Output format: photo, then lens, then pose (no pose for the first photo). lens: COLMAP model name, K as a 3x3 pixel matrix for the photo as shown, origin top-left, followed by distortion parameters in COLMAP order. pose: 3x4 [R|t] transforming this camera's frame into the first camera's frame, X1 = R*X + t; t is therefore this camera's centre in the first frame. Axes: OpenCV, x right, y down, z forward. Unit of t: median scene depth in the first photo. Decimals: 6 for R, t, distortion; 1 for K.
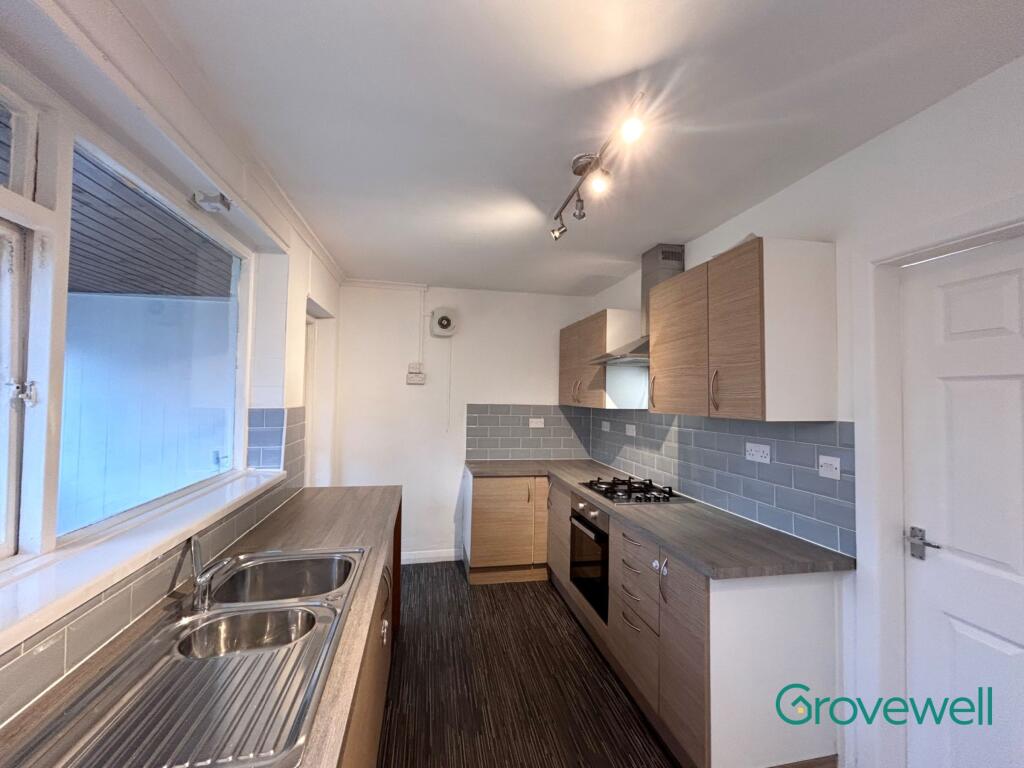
lens RADIAL K [[417.3, 0, 511.5], [0, 417.3, 381.6], [0, 0, 1]] dist [-0.008164, 0.000102]
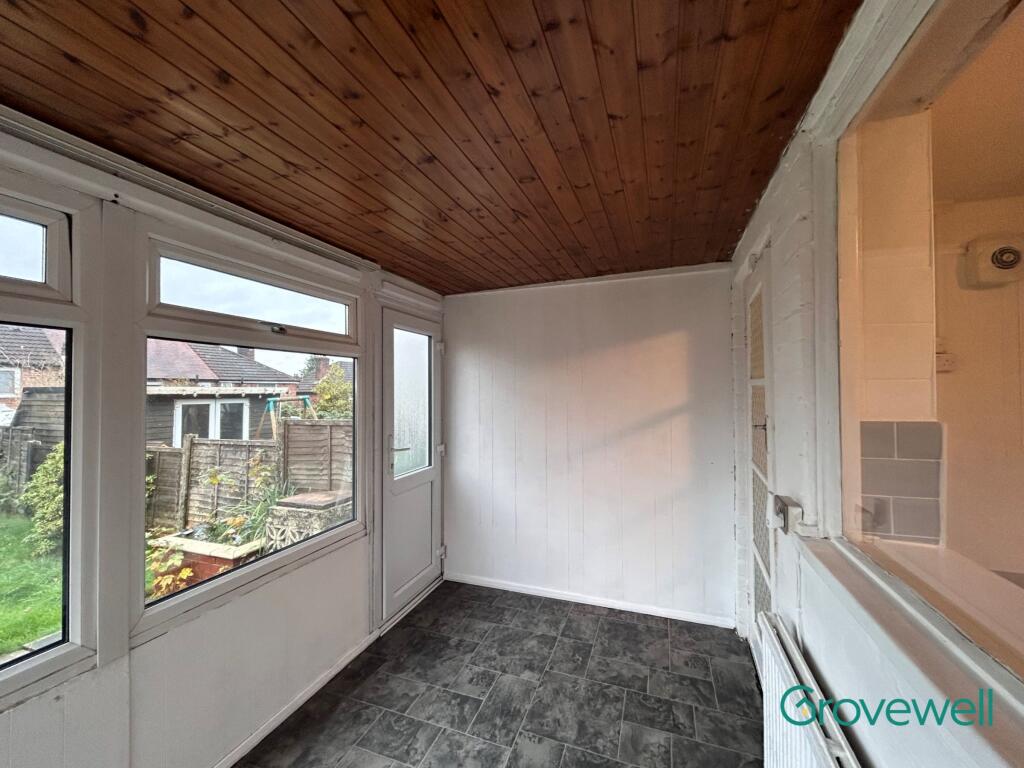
lens RADIAL K [[417.3, 0, 511.5], [0, 417.3, 381.6], [0, 0, 1]] dist [-0.008164, 0.000102]
pose [[0.857592, -0.024771, -0.513734, -0.741614], [0.029975, 0.999549, 0.001843, 0.000842], [0.513457, -0.016980, 0.857948, 0.327096]]
